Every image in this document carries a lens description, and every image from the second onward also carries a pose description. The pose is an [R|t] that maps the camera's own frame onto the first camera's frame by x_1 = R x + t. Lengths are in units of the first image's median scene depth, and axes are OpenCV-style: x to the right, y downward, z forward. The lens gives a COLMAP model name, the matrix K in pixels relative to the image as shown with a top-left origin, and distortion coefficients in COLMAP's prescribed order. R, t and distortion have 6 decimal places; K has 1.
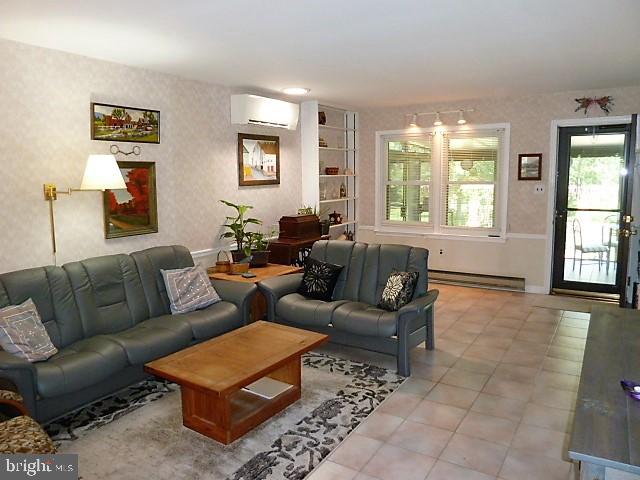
lens RADIAL K [[478.0, 0, 318.7], [0, 478.0, 240.4], [0, 0, 1]] dist [-0.022402, -0.010151]
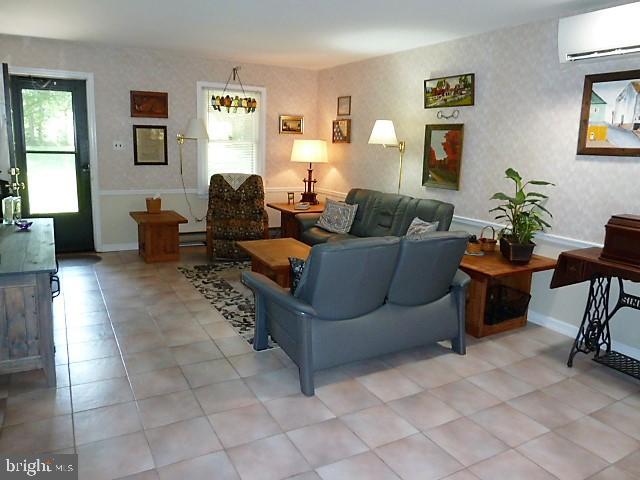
lens RADIAL K [[478.0, 0, 319.4], [0, 478.0, 237.0], [0, 0, 1]] dist [-0.022402, -0.010151]
pose [[-0.487513, 0.165295, -0.857326, 0.791666], [-0.141827, 0.953883, 0.264560, -0.165833], [0.861520, 0.250569, -0.441587, 1.305196]]
